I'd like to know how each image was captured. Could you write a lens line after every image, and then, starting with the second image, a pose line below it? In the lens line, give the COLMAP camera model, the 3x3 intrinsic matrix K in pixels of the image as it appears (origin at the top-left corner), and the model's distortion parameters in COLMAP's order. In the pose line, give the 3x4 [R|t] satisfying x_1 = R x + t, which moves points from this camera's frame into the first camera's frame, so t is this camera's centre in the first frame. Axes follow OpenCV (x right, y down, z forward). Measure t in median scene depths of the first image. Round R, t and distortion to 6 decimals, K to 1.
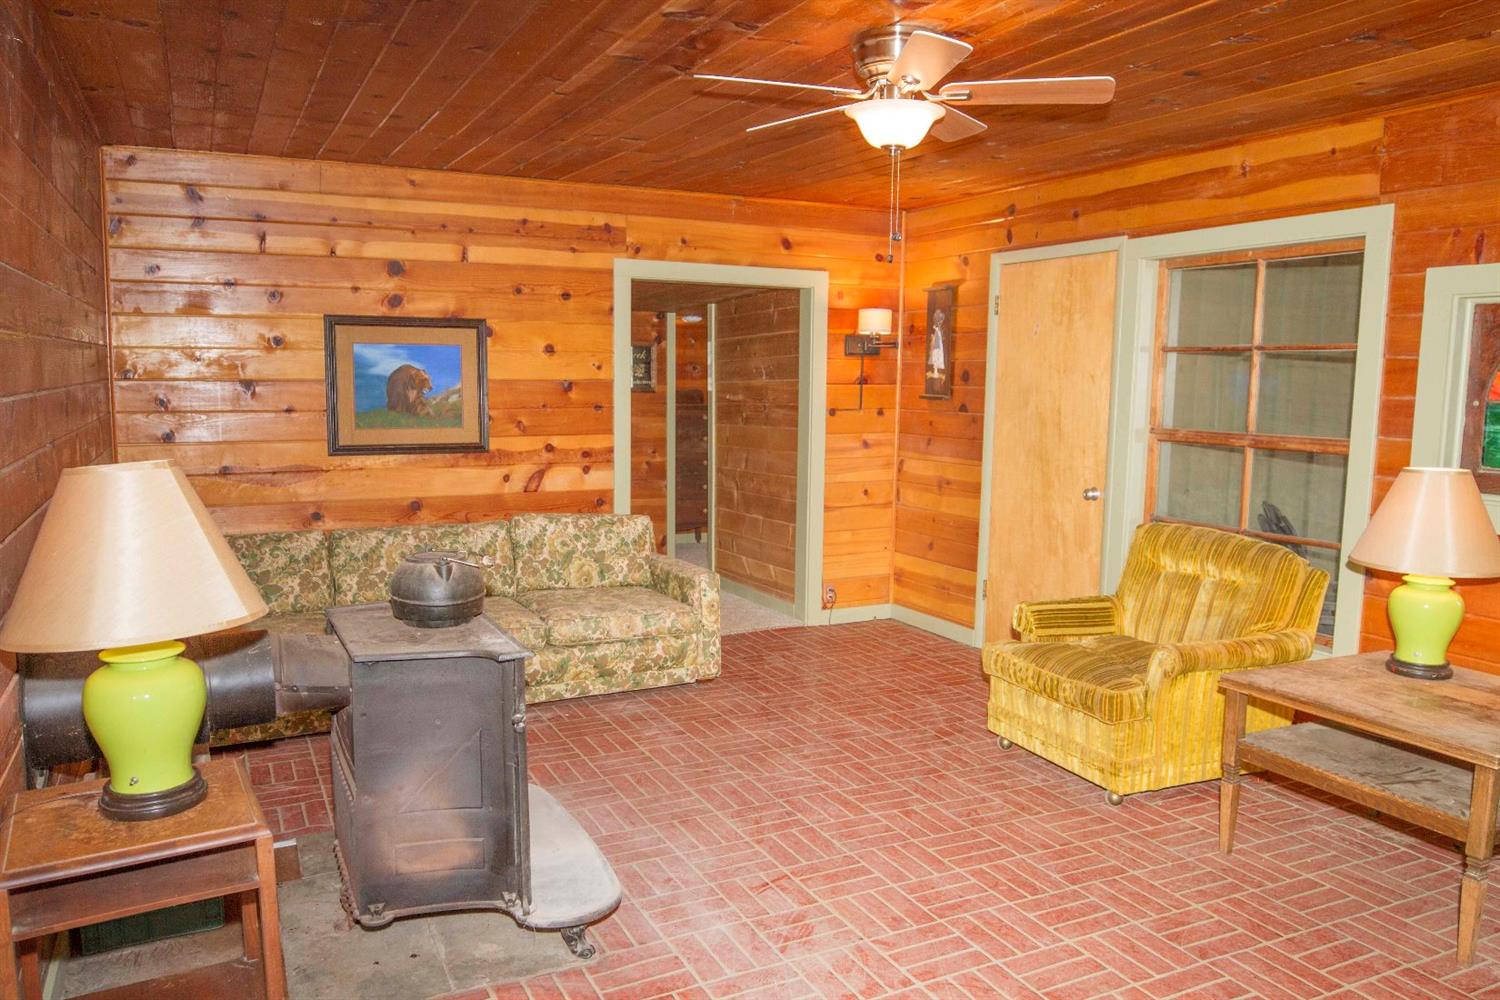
lens RADIAL K [[1102.3, 0, 746.9], [0, 1102.3, 498.3], [0, 0, 1]] dist [-0.041386, 0.010917]
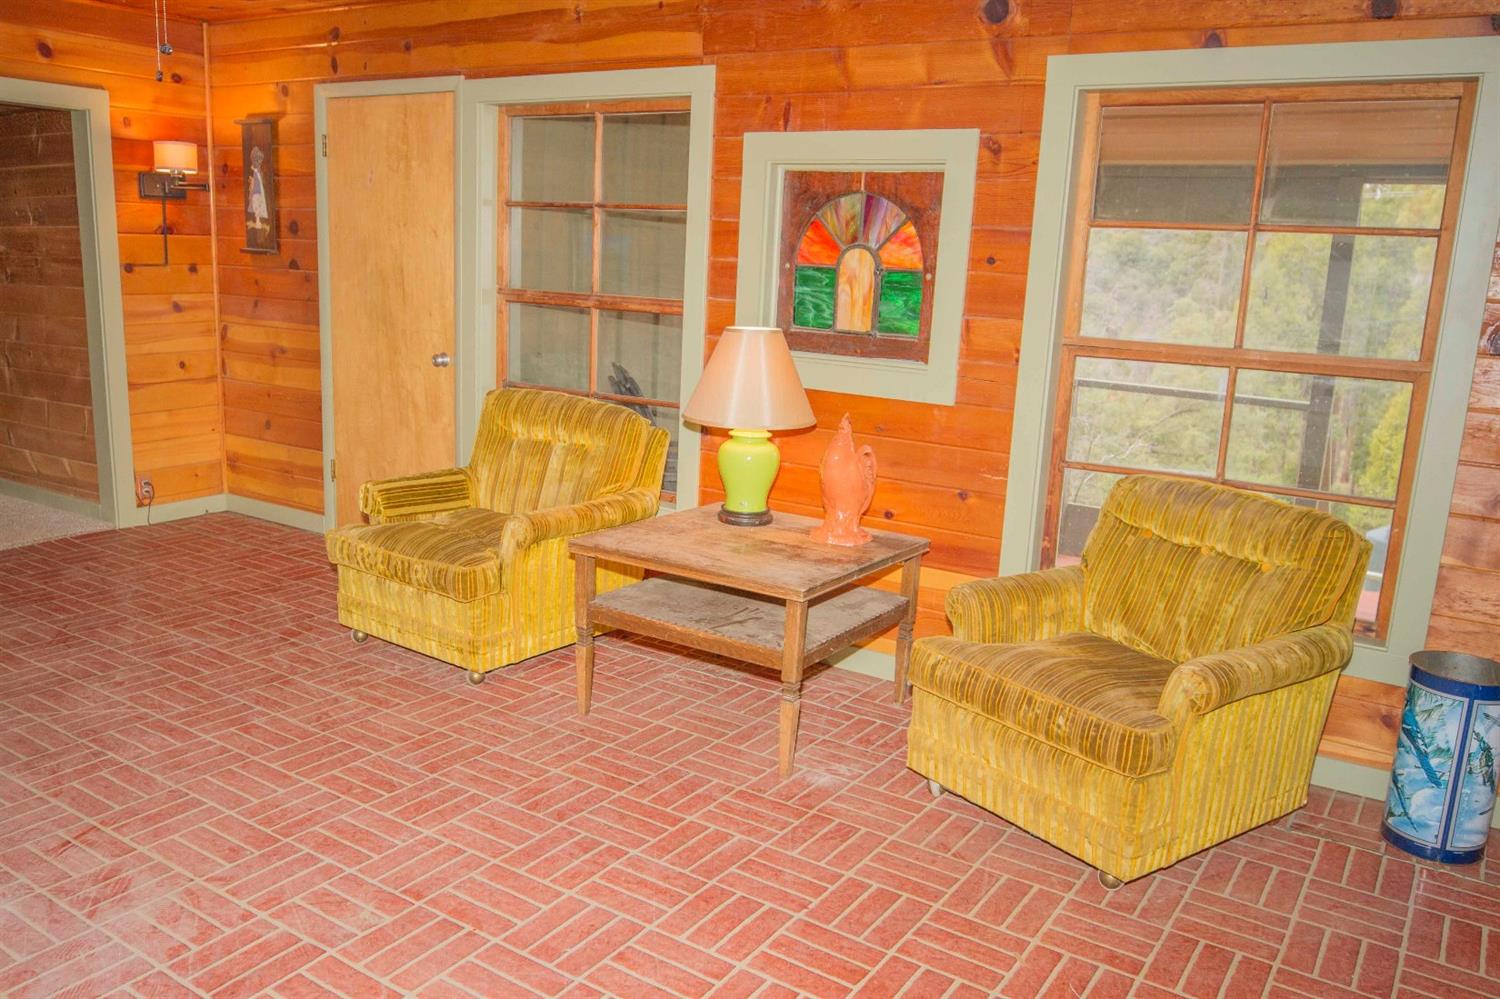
lens RADIAL K [[1181.9, 0, 749.9], [0, 1181.9, 510.0], [0, 0, 1]] dist [-0.035718, 0.006702]
pose [[0.858103, -0.087047, 0.506045, 0.023842], [0.024983, 0.991437, 0.128177, 0.000752], [-0.512869, -0.097346, 0.852930, 0.003006]]
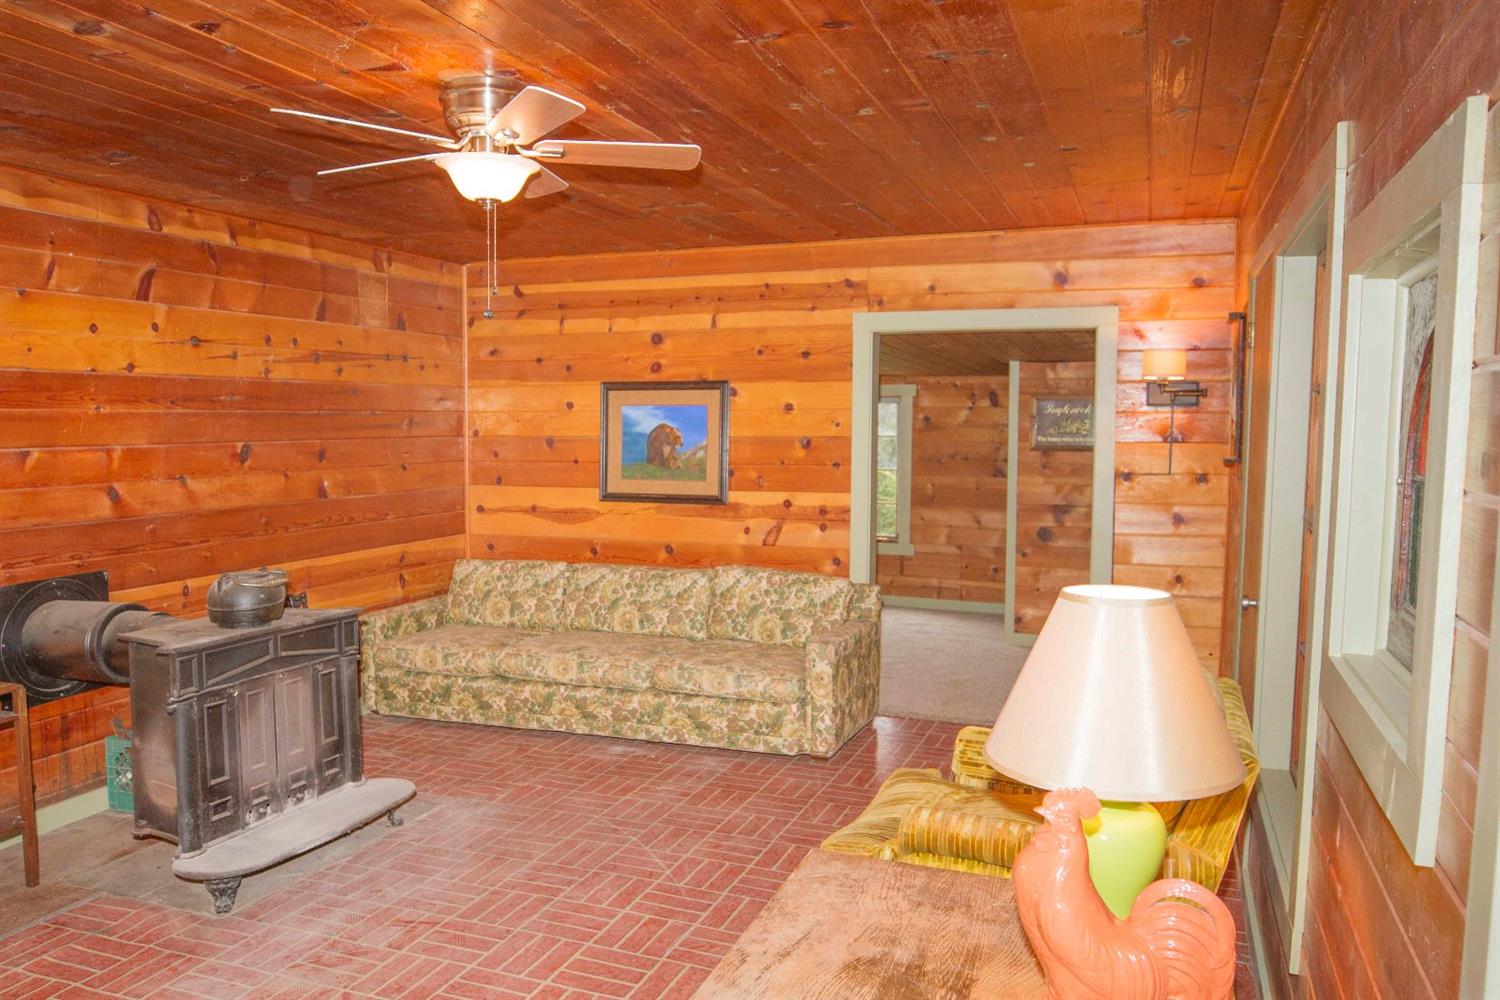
lens RADIAL K [[1102.3, 0, 748.4], [0, 1102.3, 504.0], [0, 0, 1]] dist [-0.041386, 0.010917]
pose [[0.688572, 0.043745, -0.723847, 0.631093], [-0.077342, 0.996916, -0.013325, -0.034628], [0.721032, 0.065159, 0.689832, 0.321330]]
